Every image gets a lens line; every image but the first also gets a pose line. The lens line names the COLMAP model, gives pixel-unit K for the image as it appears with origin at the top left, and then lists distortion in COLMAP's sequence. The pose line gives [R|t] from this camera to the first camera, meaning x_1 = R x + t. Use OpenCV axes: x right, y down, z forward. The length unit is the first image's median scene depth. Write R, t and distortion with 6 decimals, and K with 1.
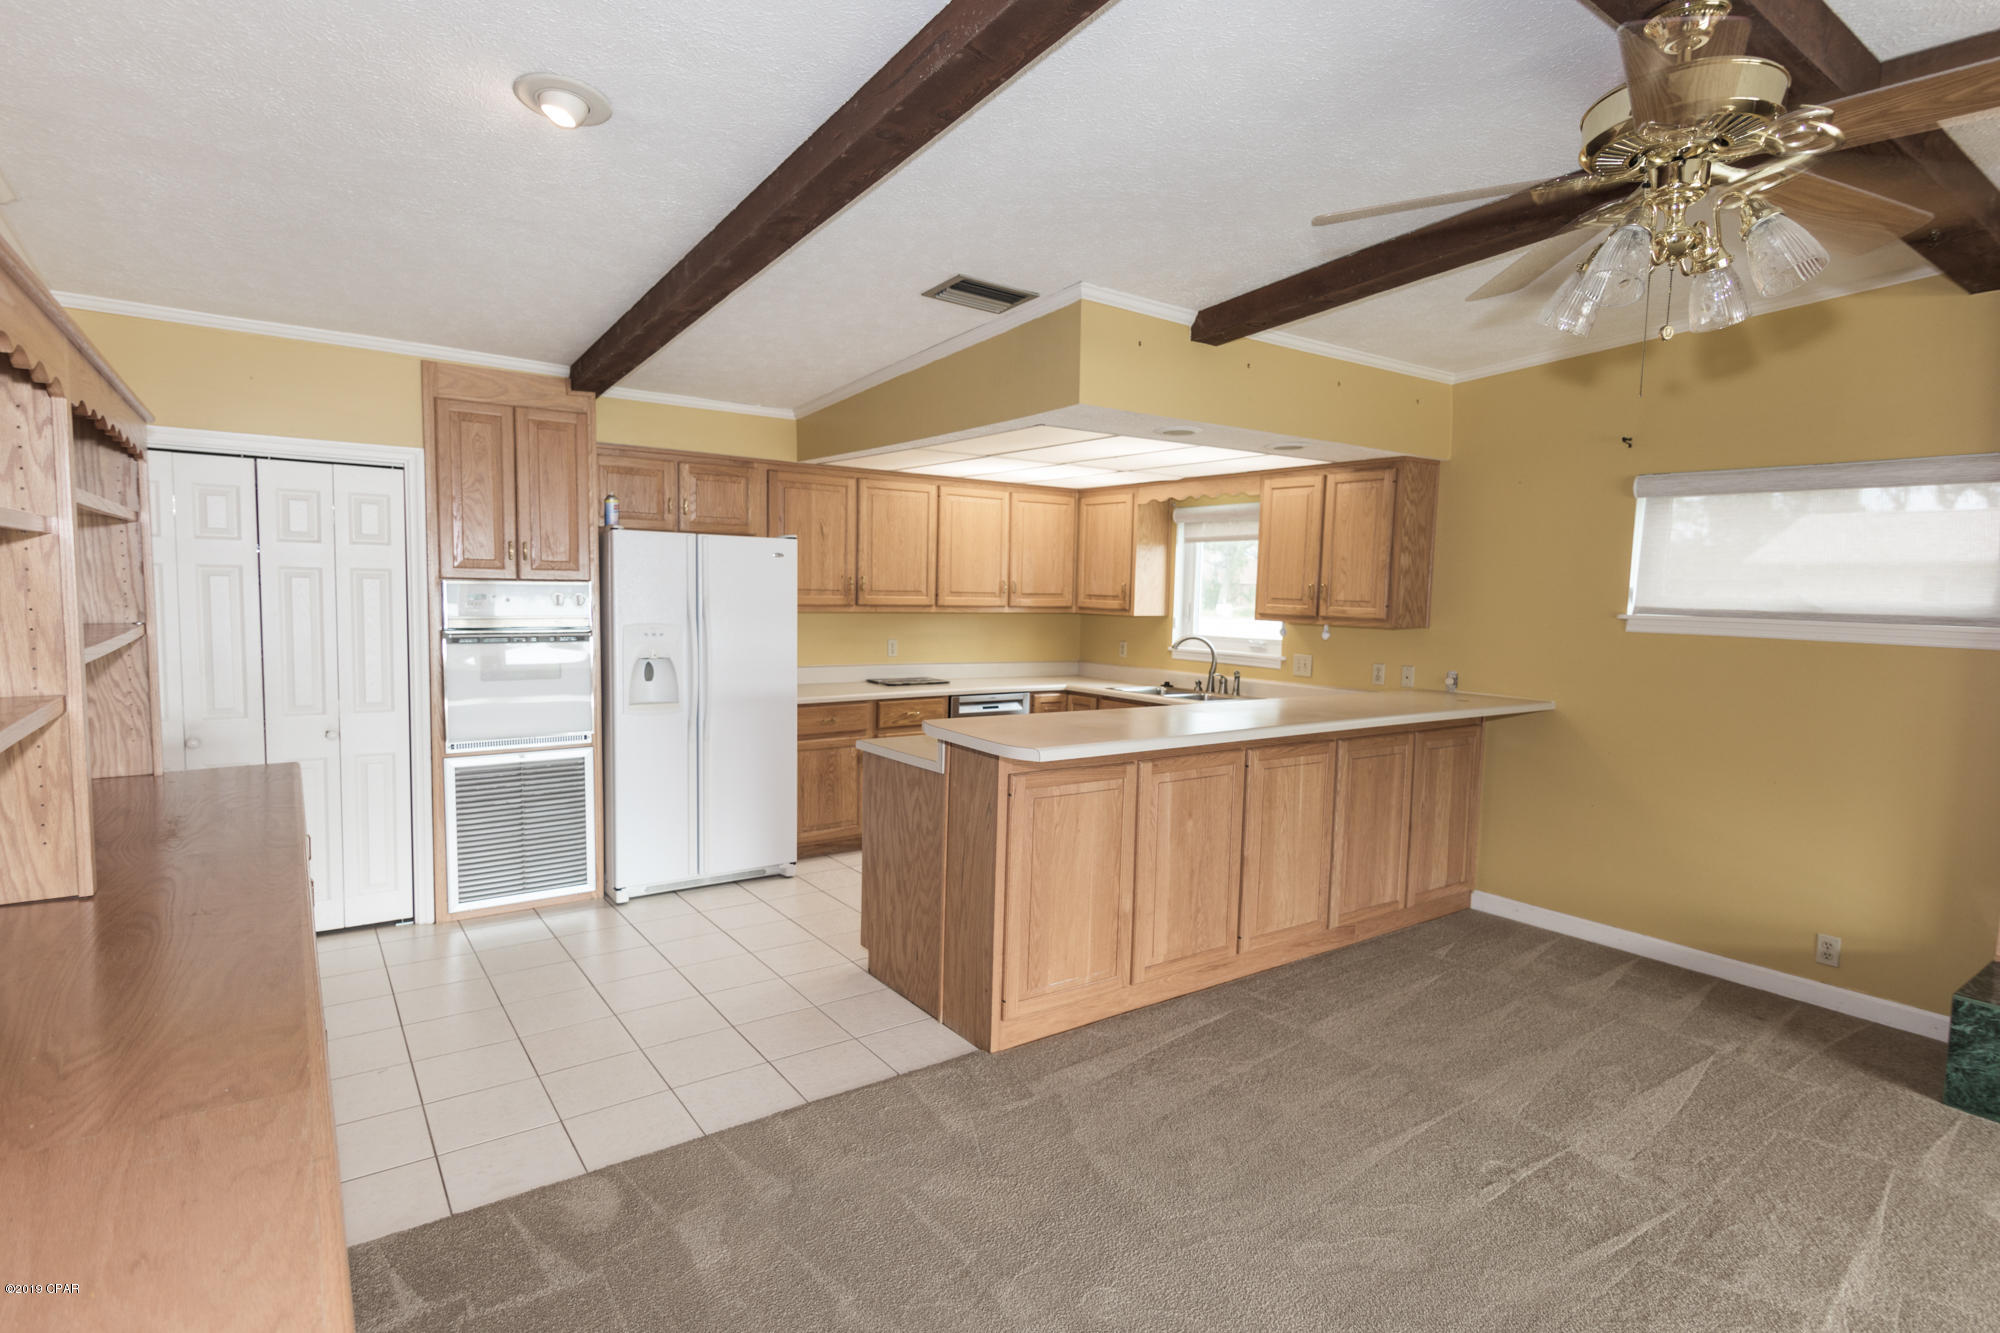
lens RADIAL K [[994.9, 0, 1000.0], [0, 994.9, 666.5], [0, 0, 1]] dist [0.000156, 0.000136]
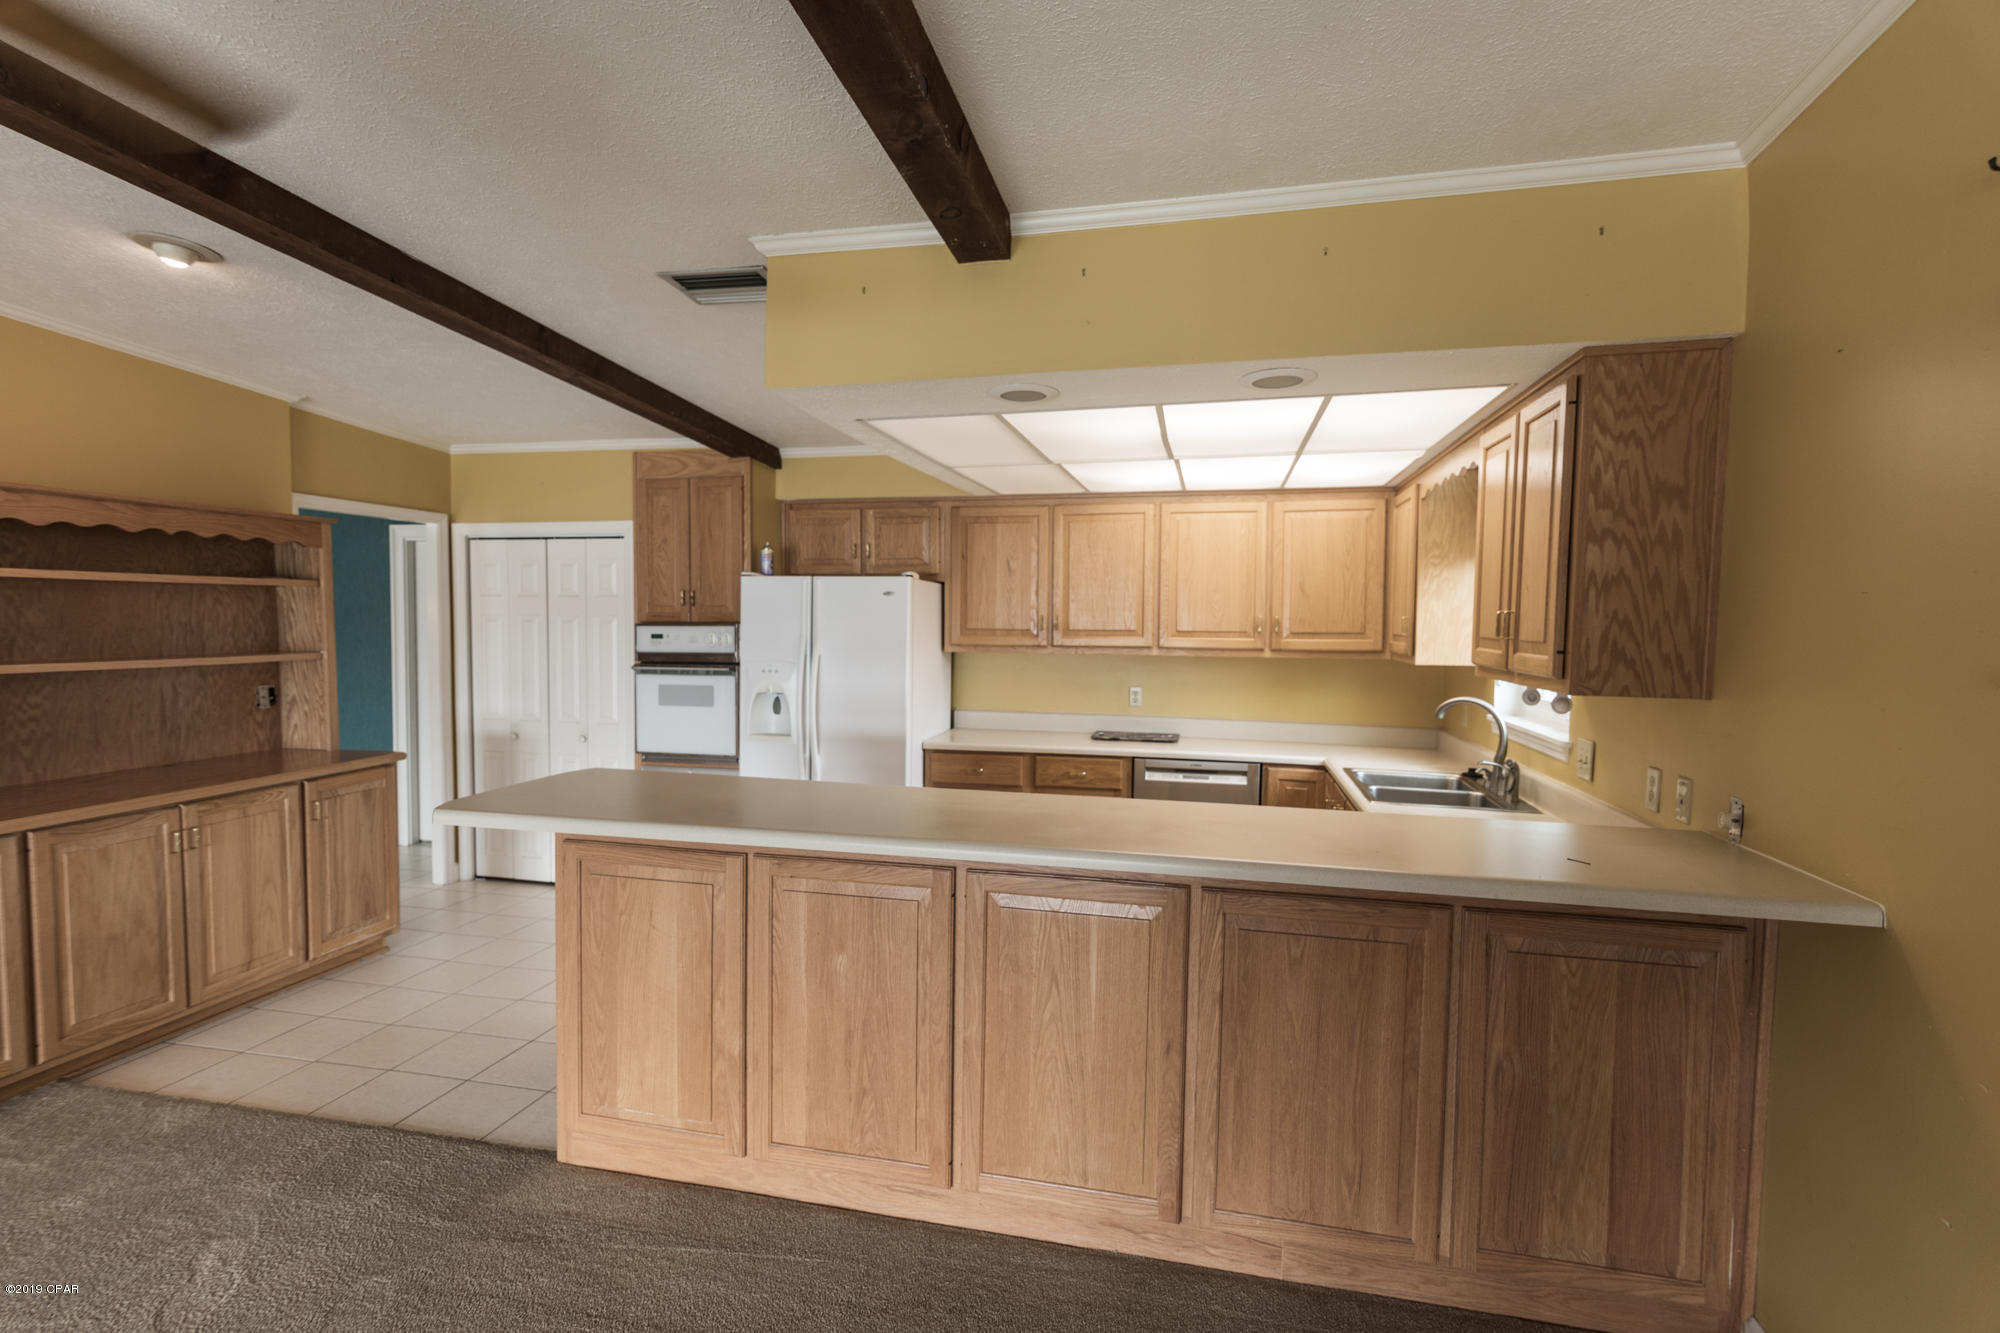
lens RADIAL K [[965.7, 0, 1000.0], [0, 965.7, 666.5], [0, 0, 1]] dist [0.000645, 0.000494]
pose [[0.663529, 0.020978, -0.747856, 0.512329], [-0.054001, 0.998342, -0.019908, -0.025551], [0.746199, 0.053595, 0.663562, 0.420820]]
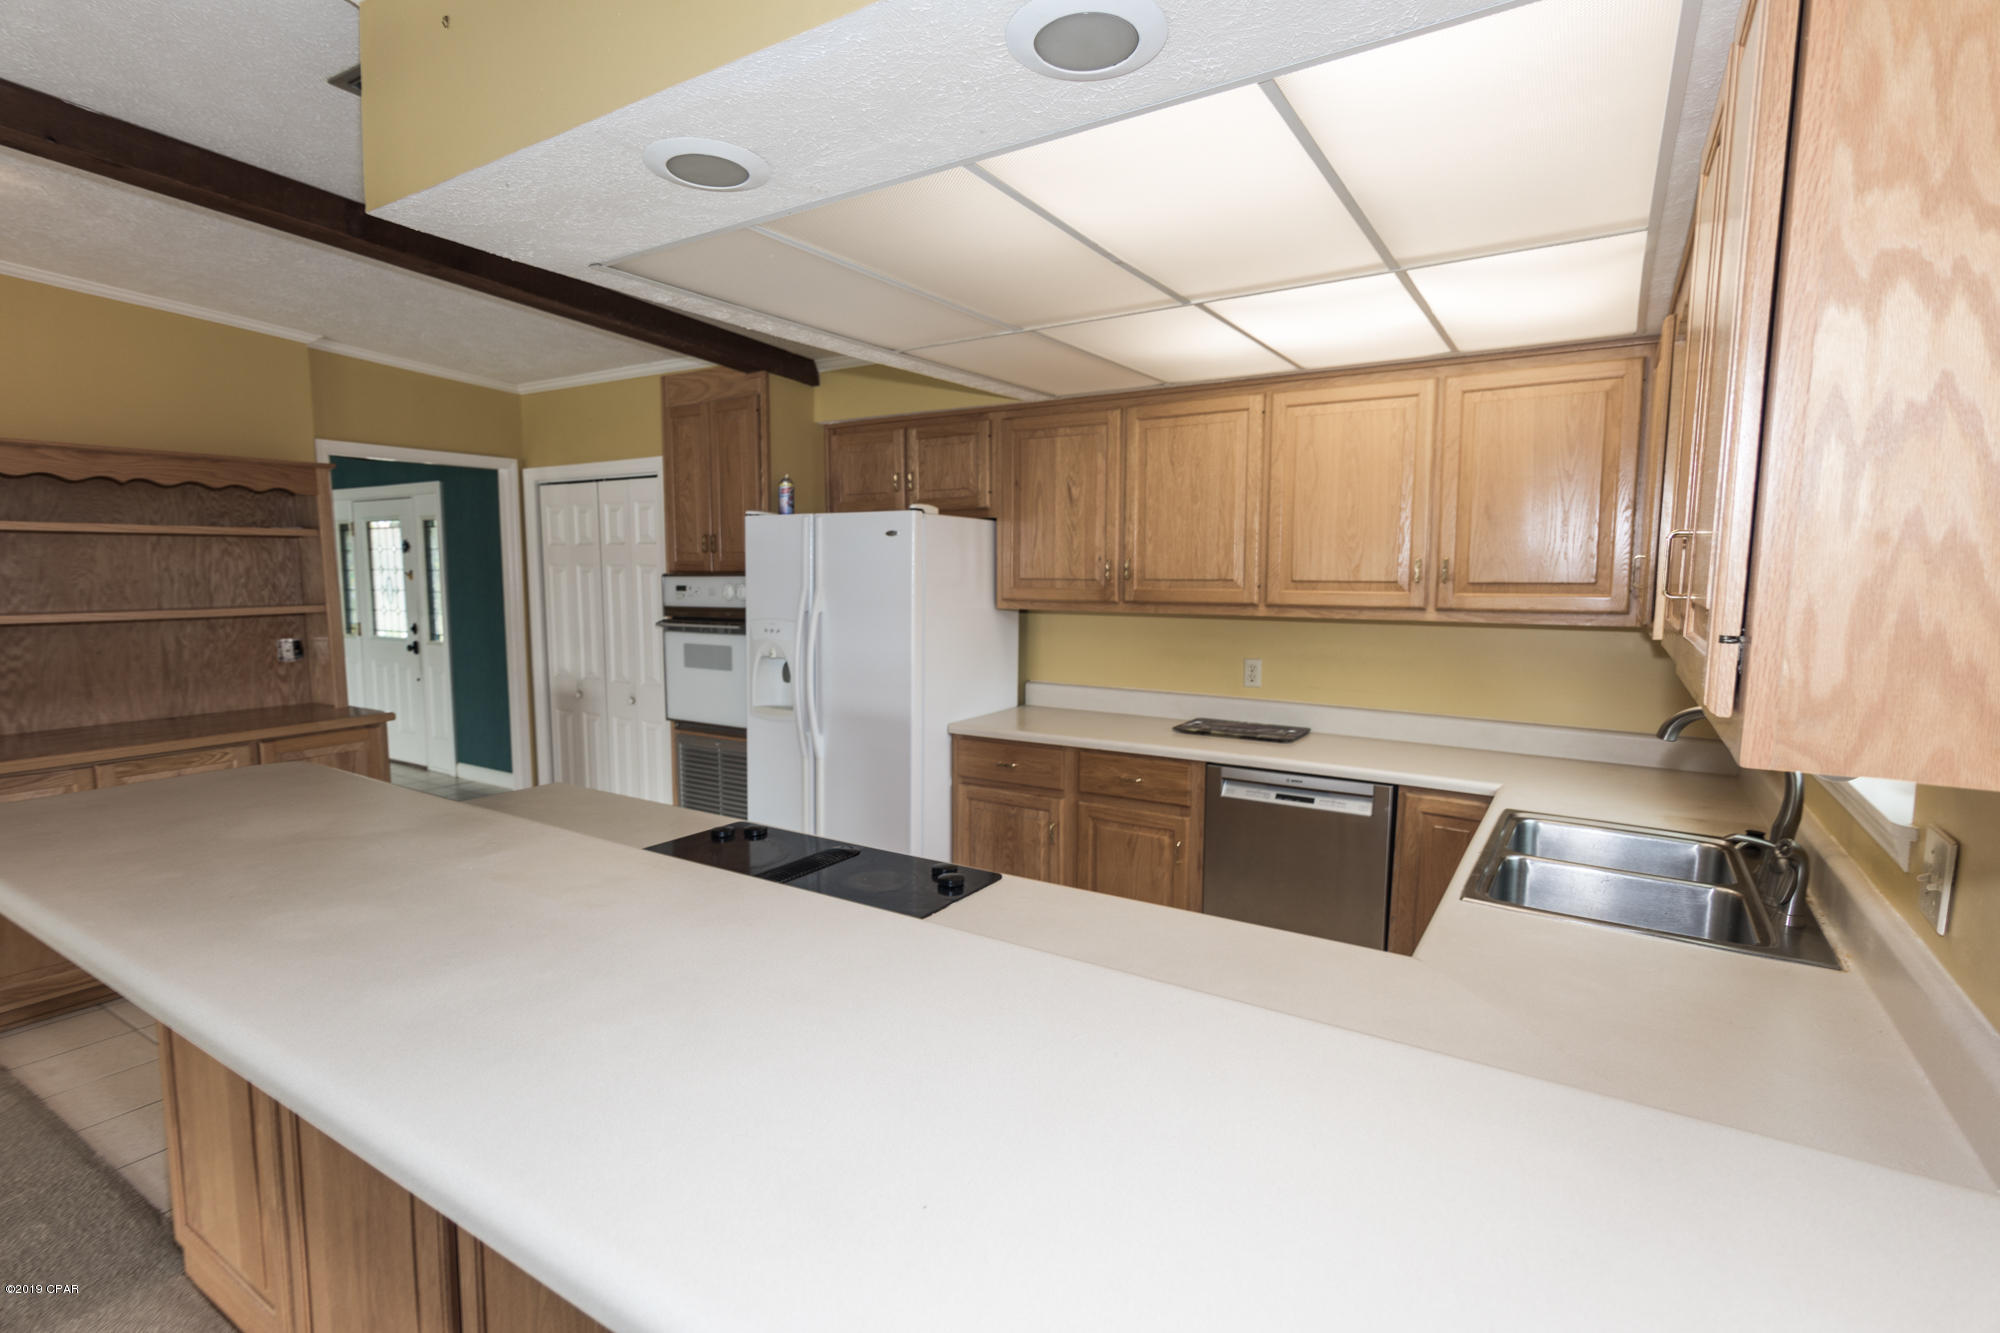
lens RADIAL K [[965.7, 0, 1000.0], [0, 965.7, 666.5], [0, 0, 1]] dist [0.000645, 0.000494]
pose [[0.372267, 0.073703, -0.925194, 0.451641], [-0.068292, 0.996315, 0.051890, -0.050440], [0.925610, 0.043867, 0.375929, 0.740152]]
